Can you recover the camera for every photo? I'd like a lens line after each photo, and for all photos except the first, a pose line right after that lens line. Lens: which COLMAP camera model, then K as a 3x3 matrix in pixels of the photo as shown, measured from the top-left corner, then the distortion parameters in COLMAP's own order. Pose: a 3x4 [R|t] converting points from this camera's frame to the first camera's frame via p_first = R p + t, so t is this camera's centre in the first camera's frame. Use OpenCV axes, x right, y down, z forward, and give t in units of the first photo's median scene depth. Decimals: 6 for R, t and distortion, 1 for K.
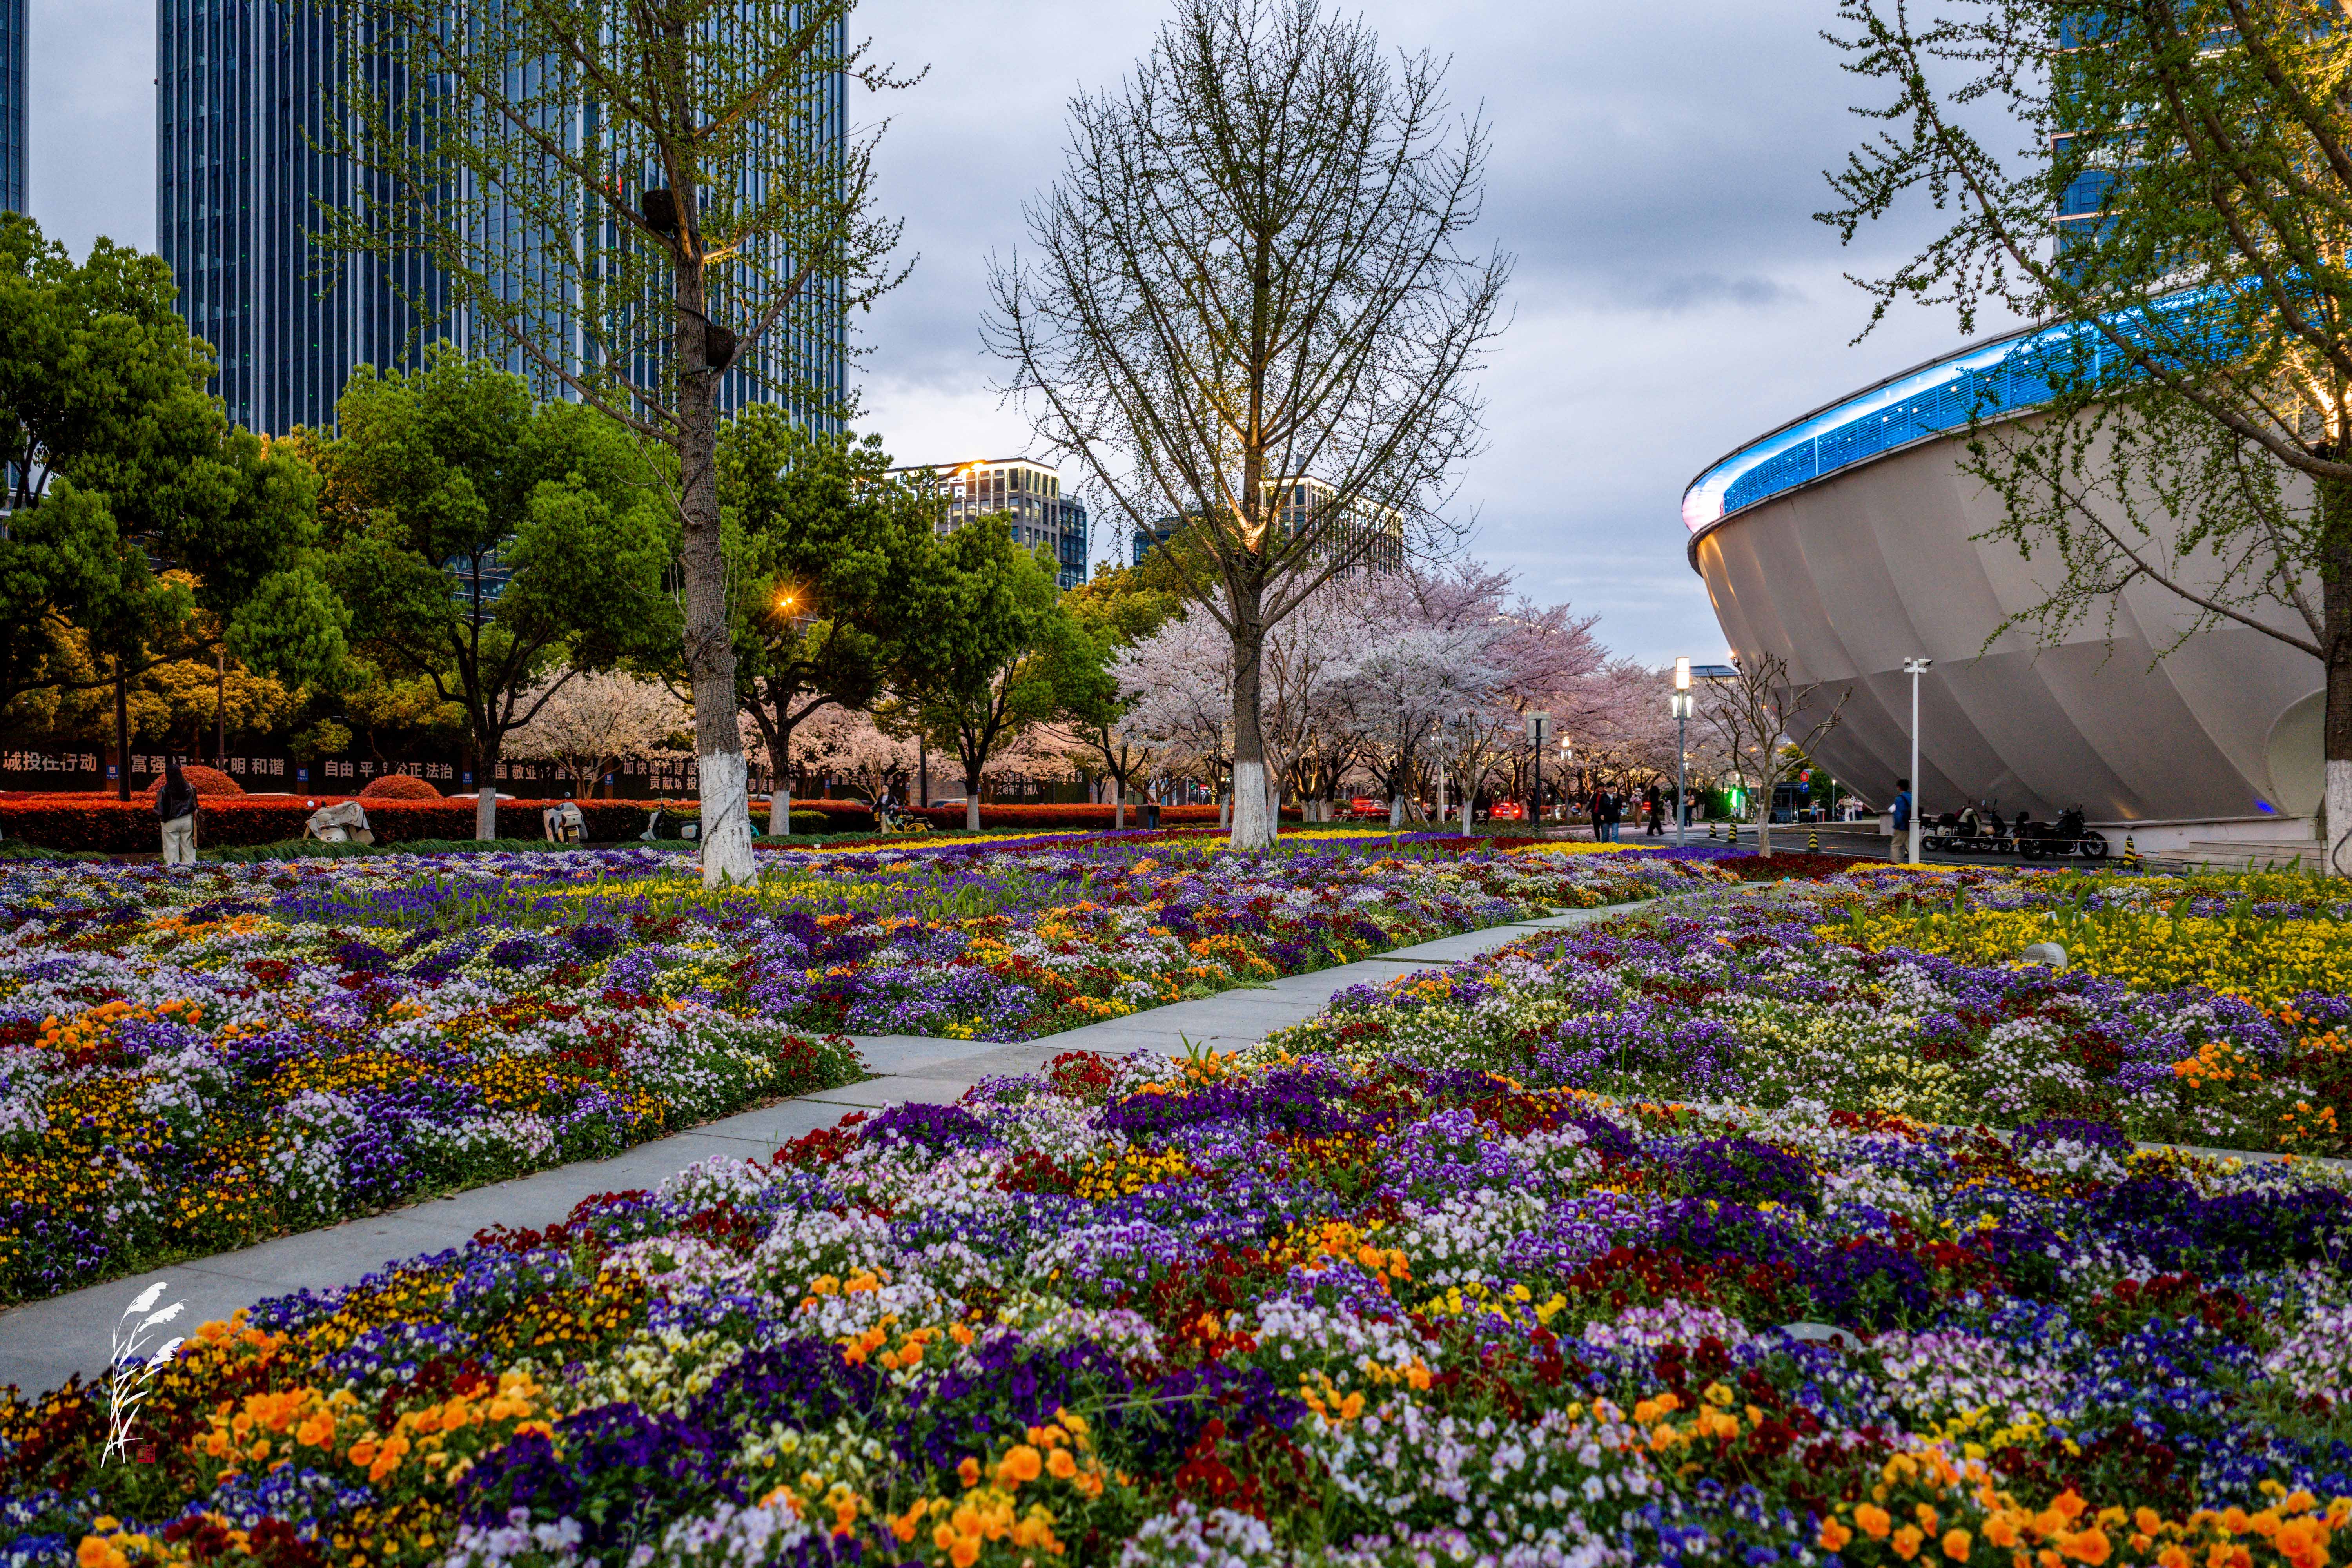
lens RADIAL K [[1936.8, 0, 1163.5], [0, 1936.8, 799.8], [0, 0, 1]] dist [0.022596, -0.031910]
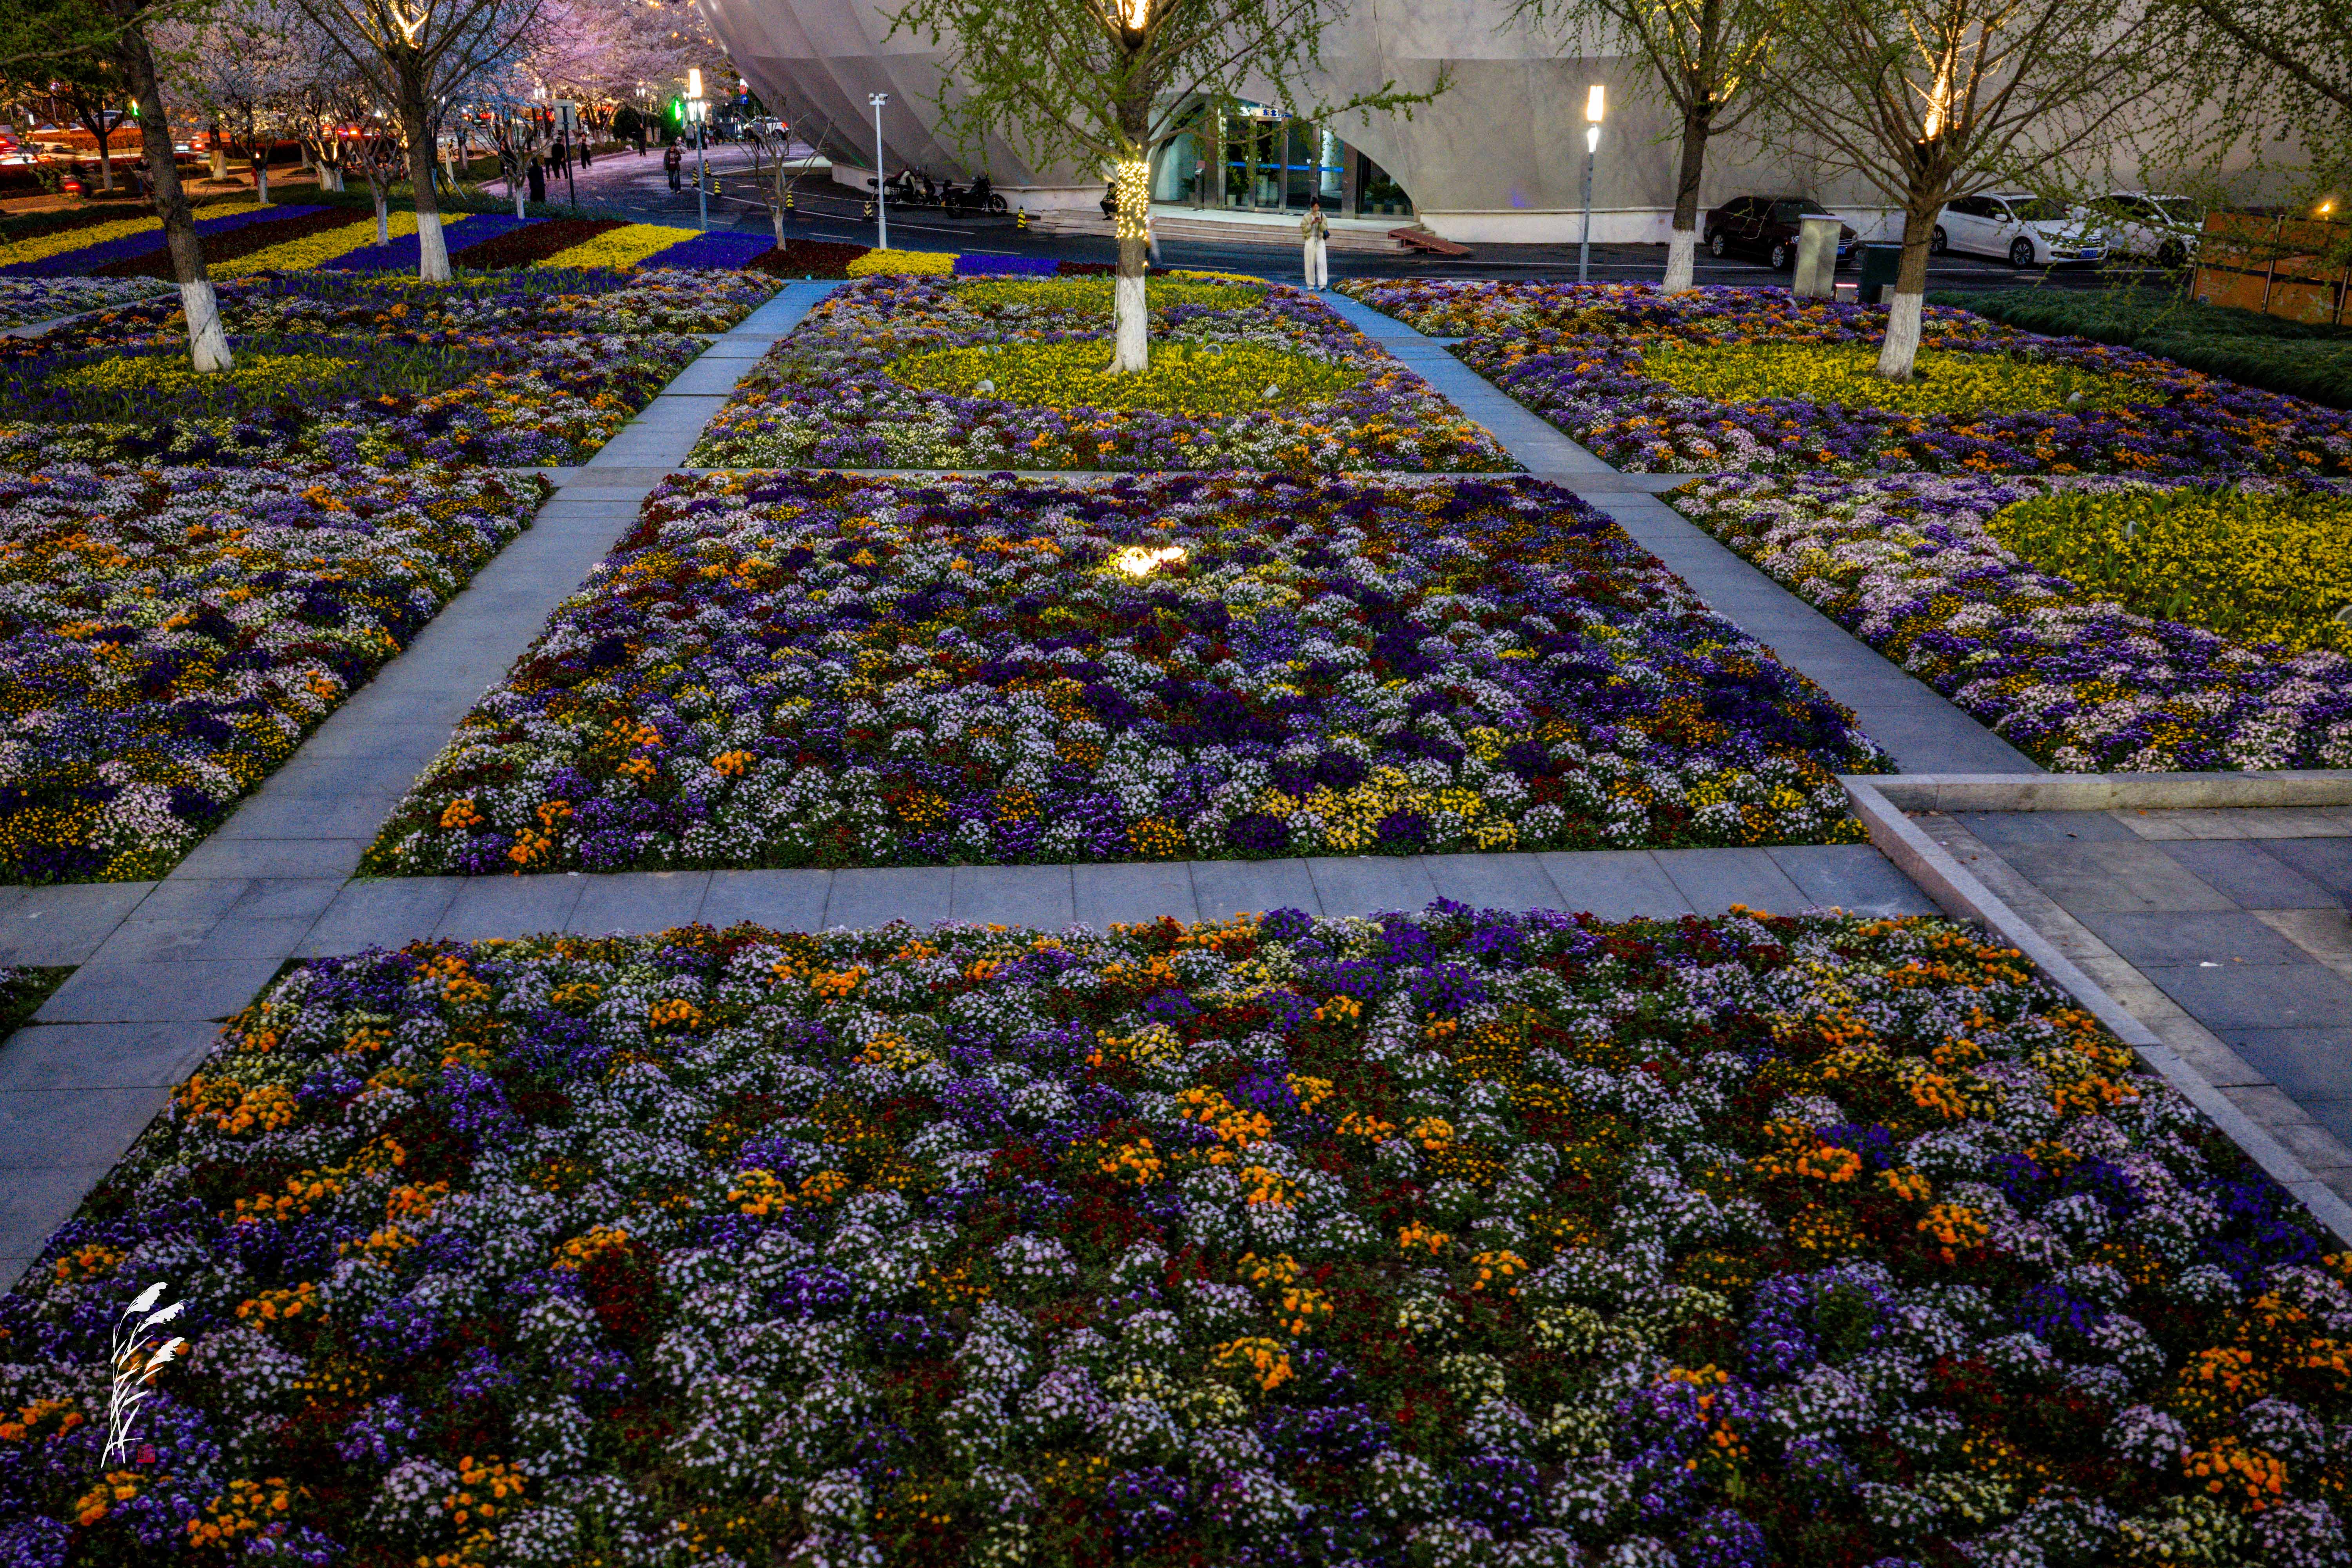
lens RADIAL K [[1955.6, 0, 1176.0], [0, 1955.6, 784.0], [0, 0, 1]] dist [0.030616, -0.058205]
pose [[0.860623, -0.169274, 0.480286, -0.231379], [-0.003840, 0.940954, 0.338514, -0.109986], [-0.509228, -0.293177, 0.809157, -0.479327]]
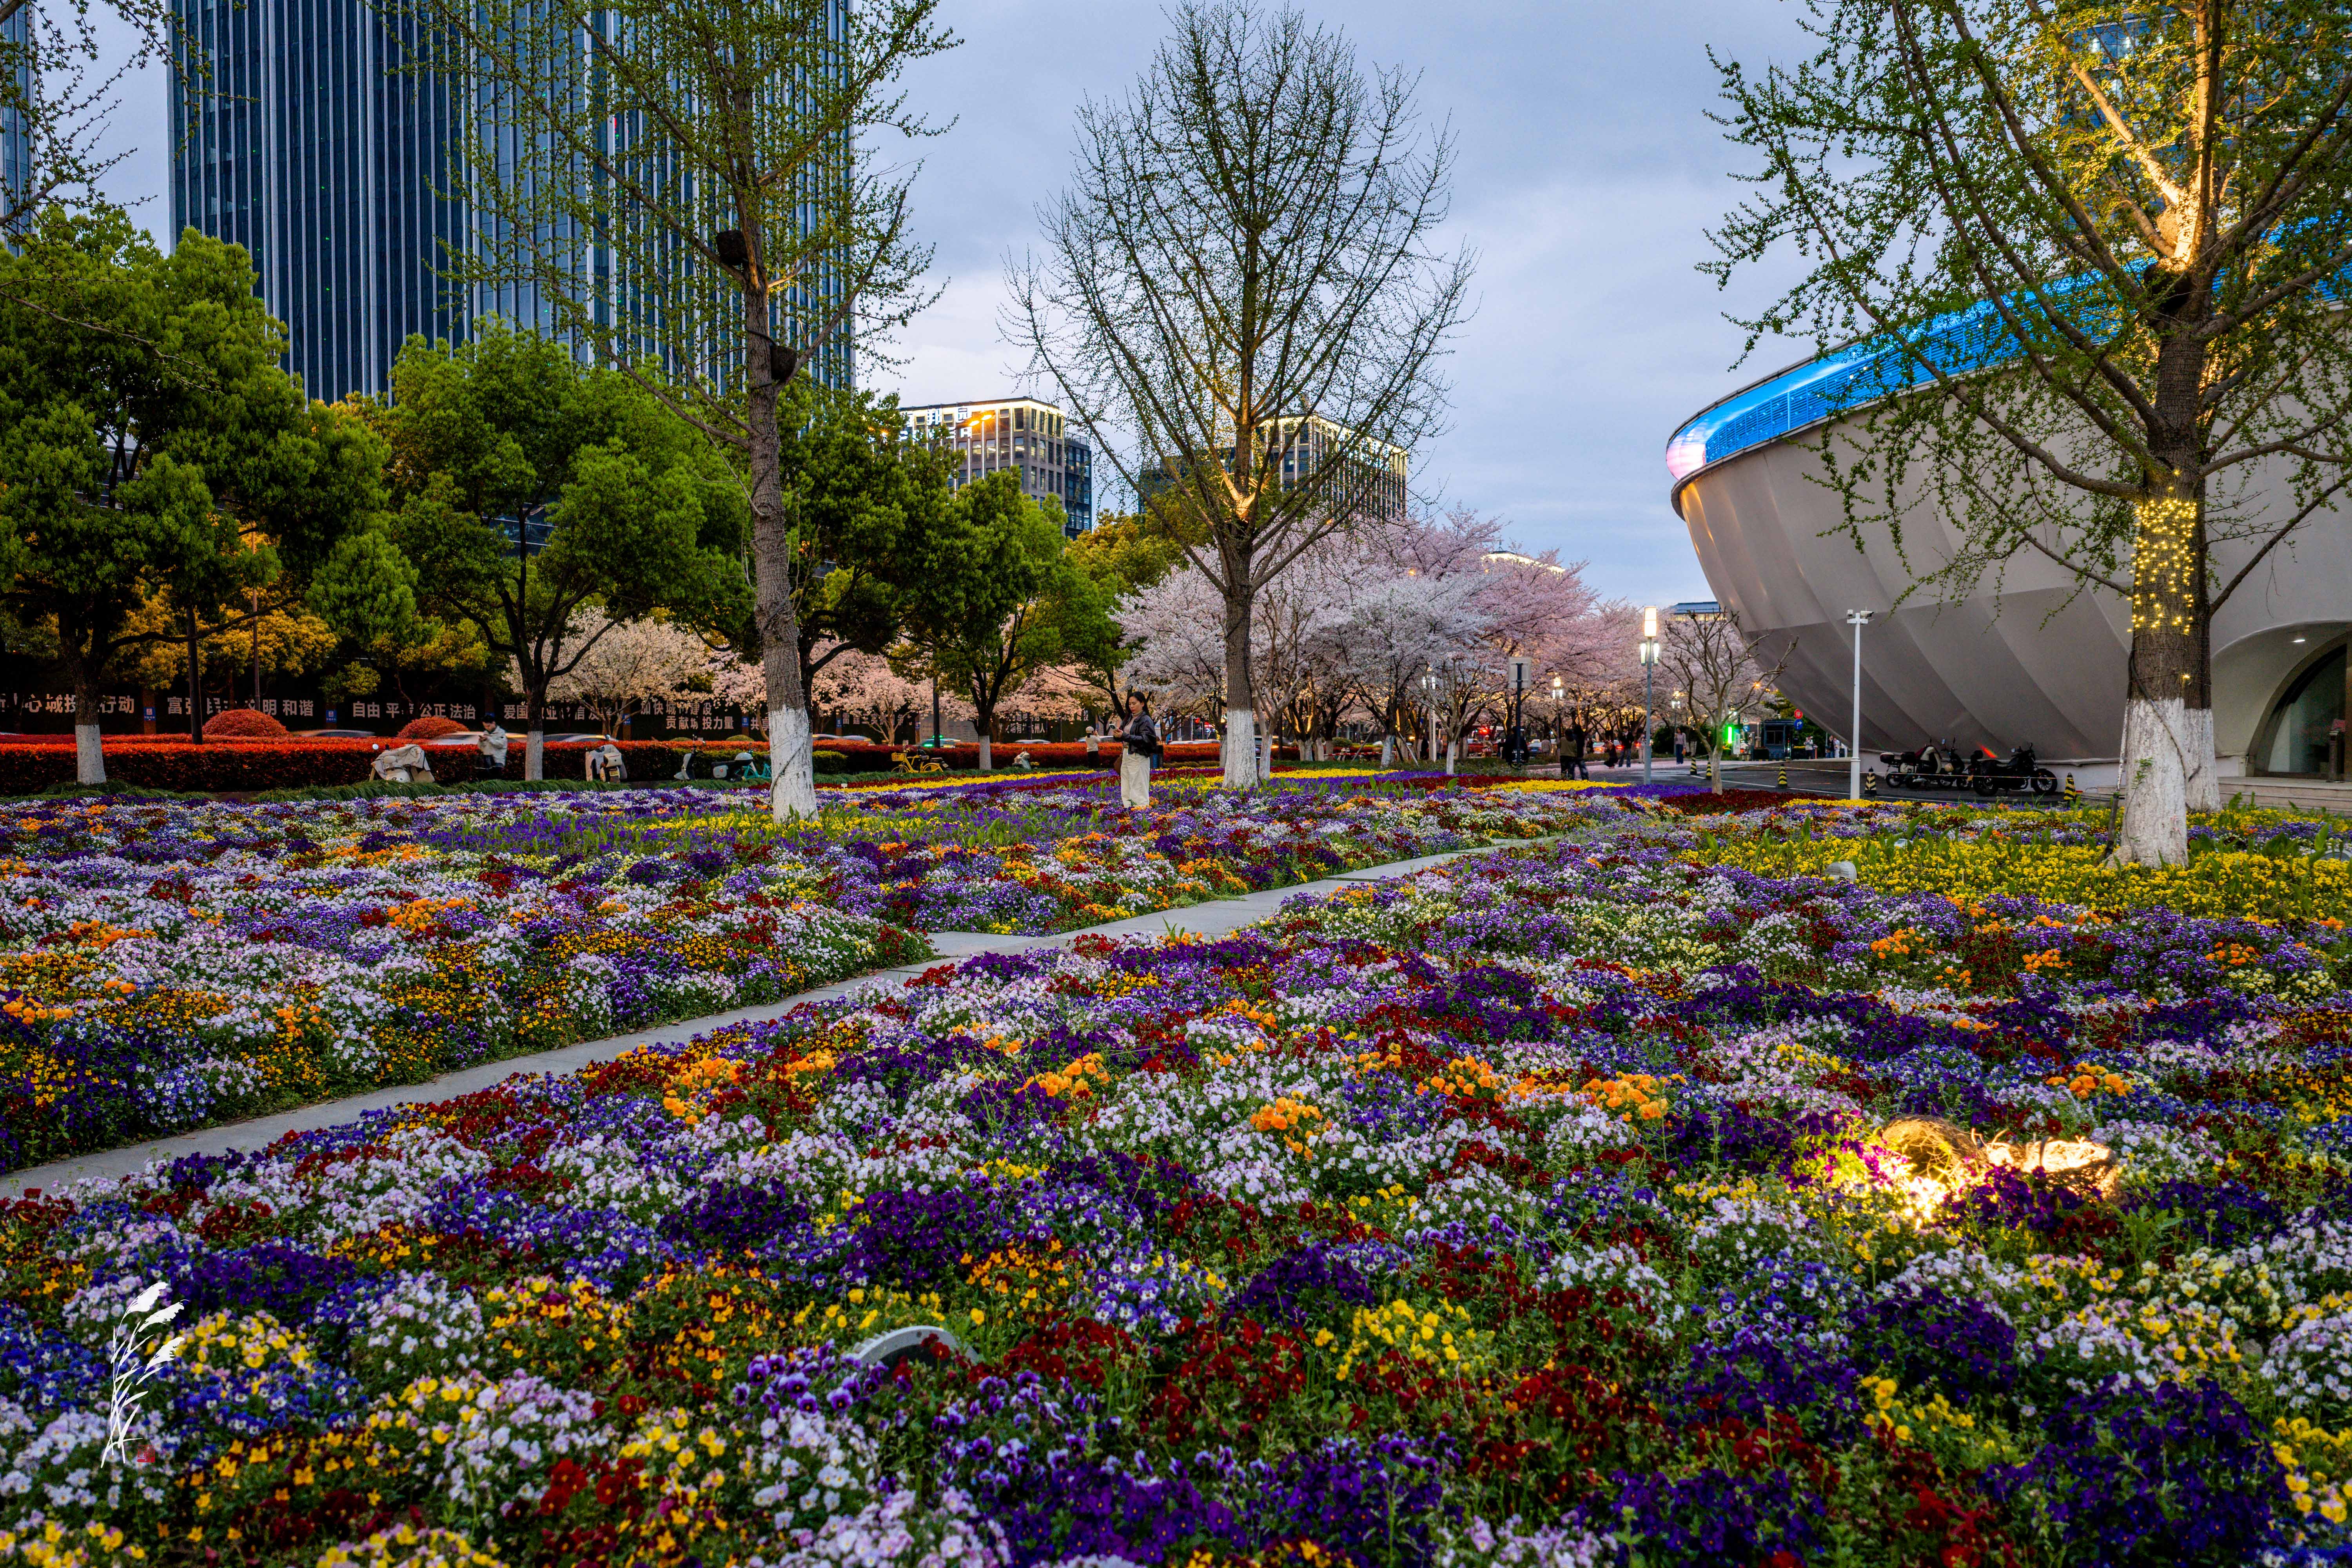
lens RADIAL K [[1936.8, 0, 1163.5], [0, 1936.8, 799.8], [0, 0, 1]] dist [0.022596, -0.031910]
pose [[0.999993, -0.001799, -0.003141, 0.003648], [0.001900, 0.999470, 0.032499, -0.004034], [0.003081, -0.032505, 0.999467, -0.116050]]
